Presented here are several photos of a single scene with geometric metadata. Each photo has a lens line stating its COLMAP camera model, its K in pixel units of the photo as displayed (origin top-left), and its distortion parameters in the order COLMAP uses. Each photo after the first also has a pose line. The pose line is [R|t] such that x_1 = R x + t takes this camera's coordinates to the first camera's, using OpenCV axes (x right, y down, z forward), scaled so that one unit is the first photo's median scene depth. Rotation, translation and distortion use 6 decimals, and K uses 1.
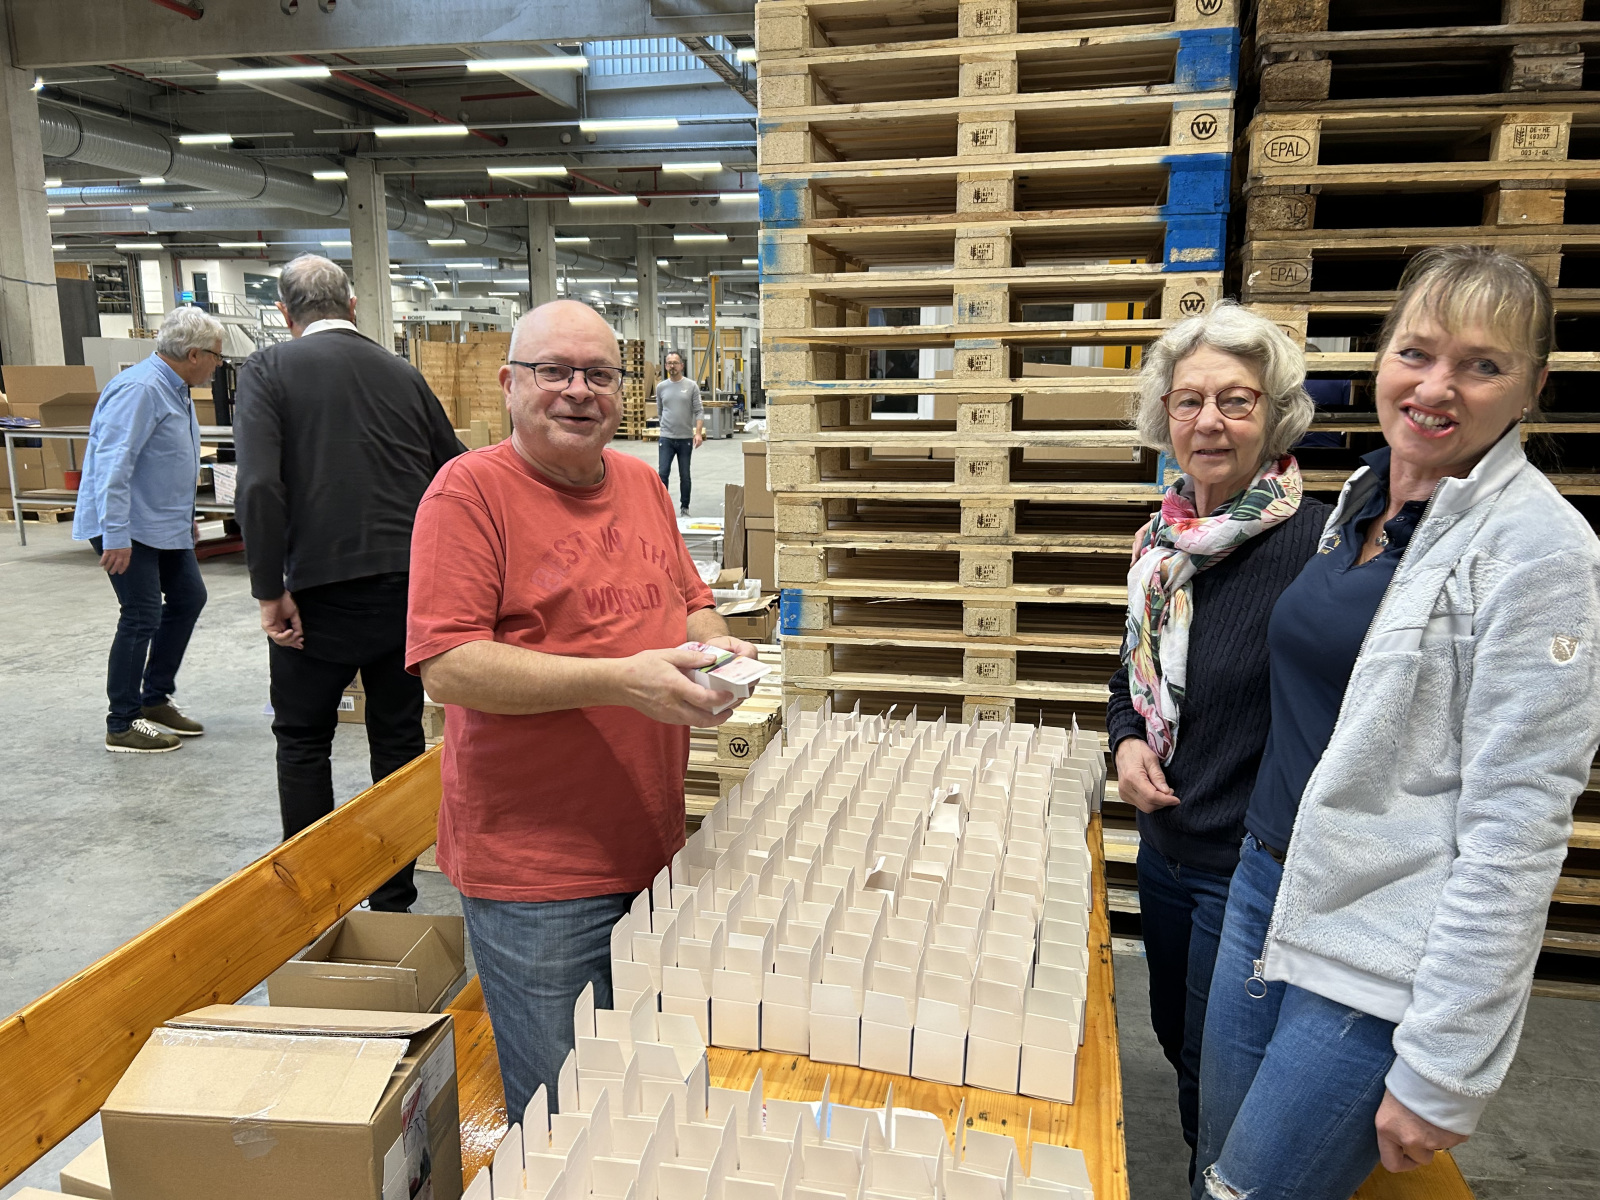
lens RADIAL K [[1213.1, 0, 800.0], [0, 1213.1, 600.0], [0, 0, 1]] dist [0.052930, -0.065863]
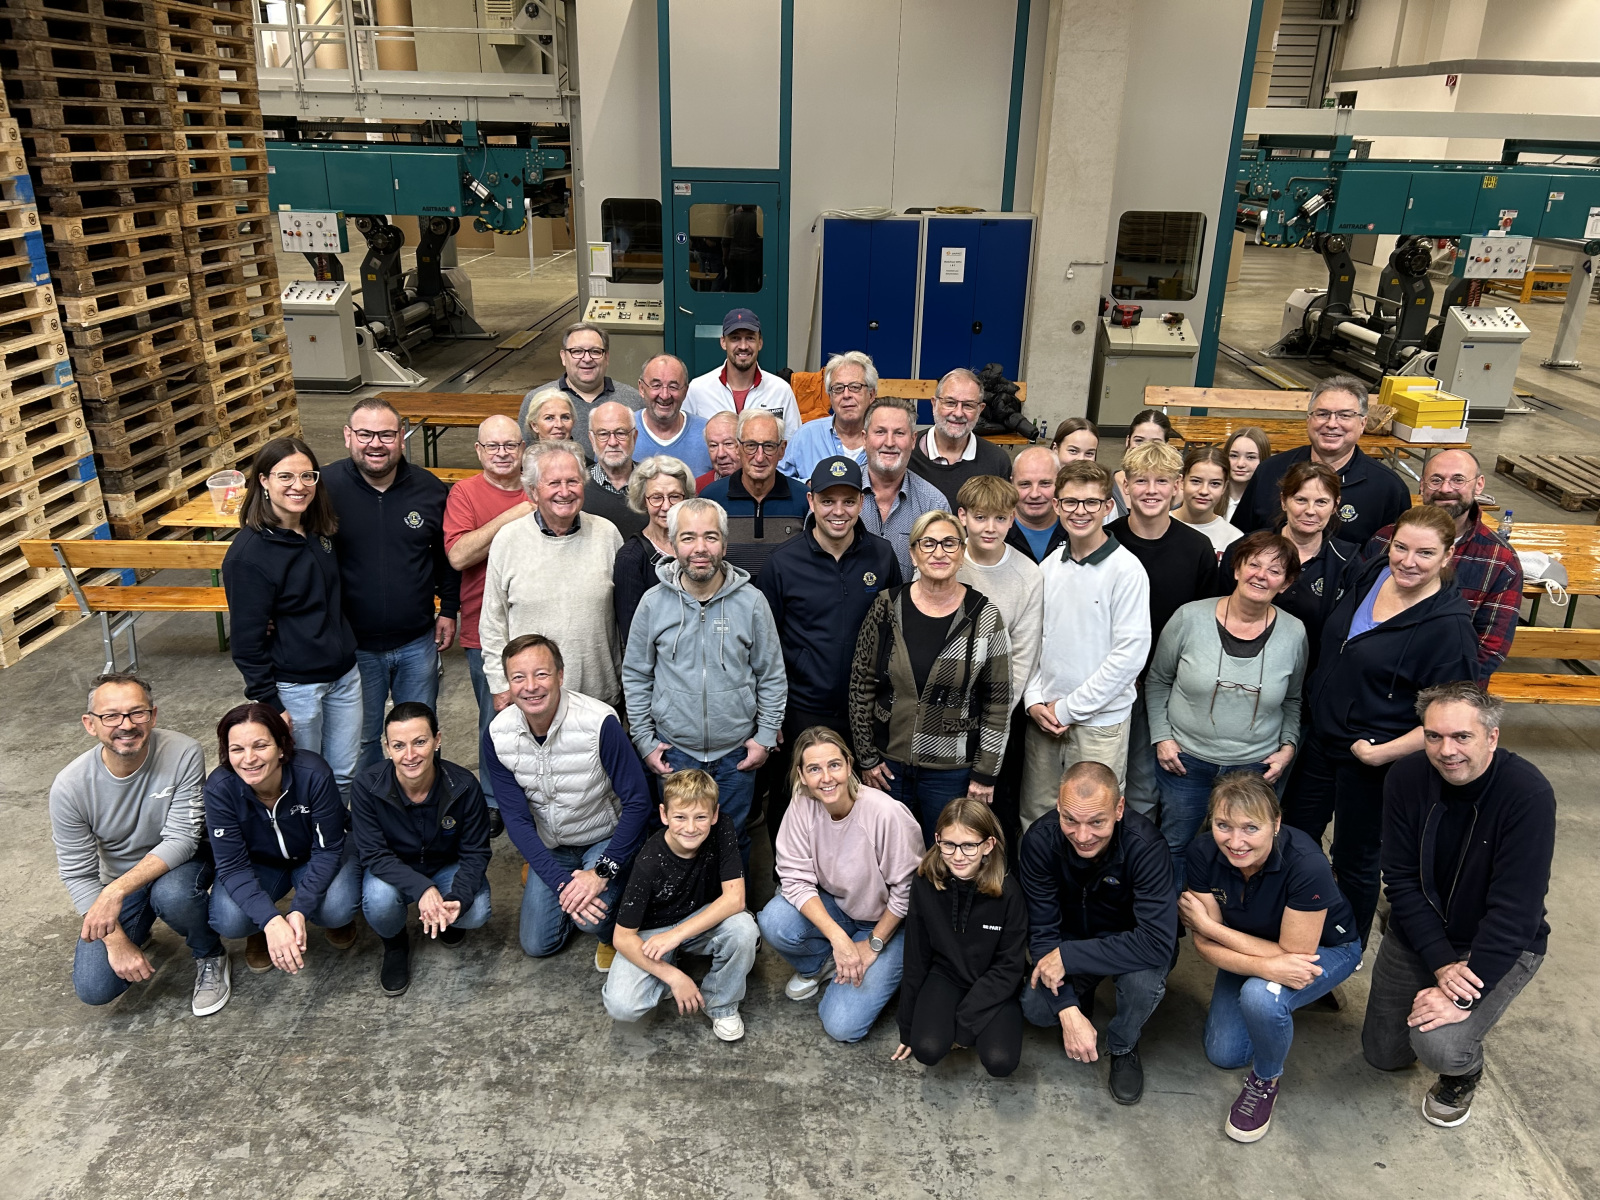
lens RADIAL K [[1191.5, 0, 790.8], [0, 1191.5, 607.2], [0, 0, 1]] dist [0.066511, -0.076862]
pose [[-0.171533, -0.377781, 0.909867, -0.311961], [0.157958, 0.901061, 0.403904, -0.061484], [-0.972433, 0.213004, -0.094888, 0.005072]]
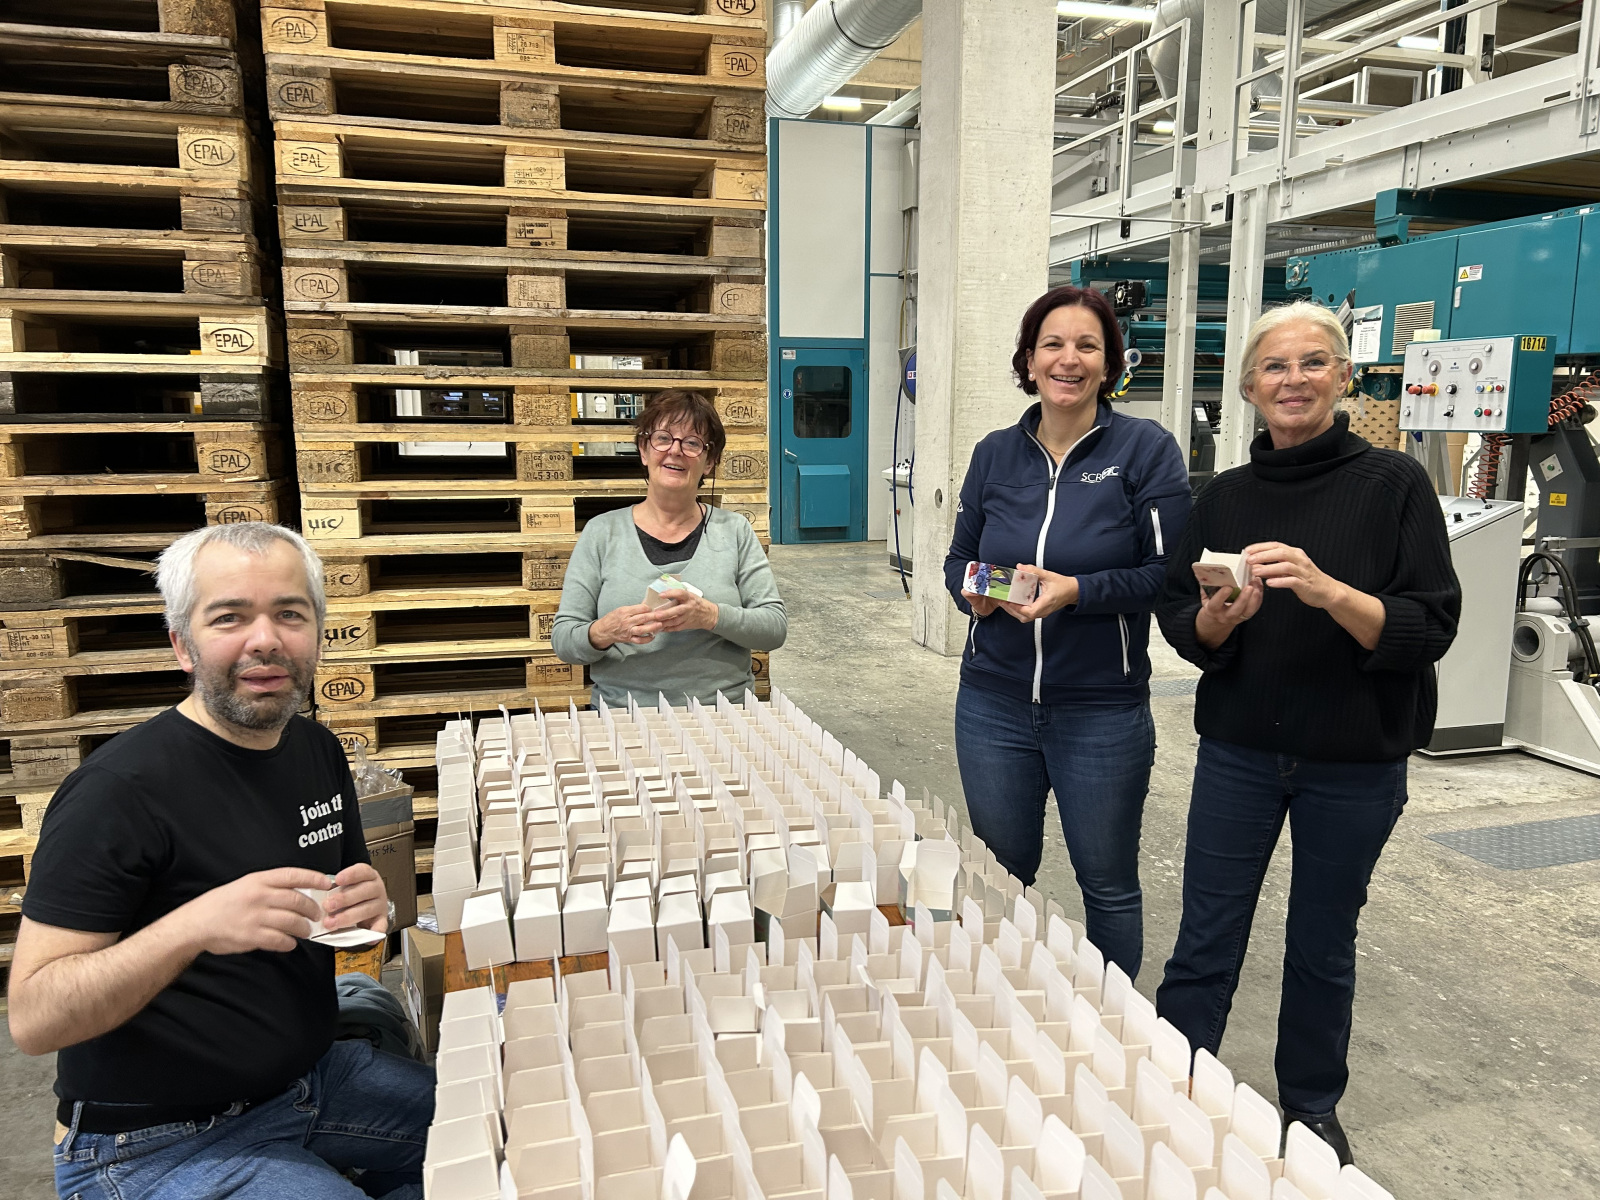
lens RADIAL K [[1191.8, 0, 814.2], [0, 1191.8, 612.2], [0, 0, 1]] dist [0.067699, -0.076518]
pose [[0.879947, -0.083483, 0.467679, 0.097929], [0.090488, 0.995869, 0.007512, 0.008345], [-0.466374, 0.035709, 0.883867, -0.022620]]
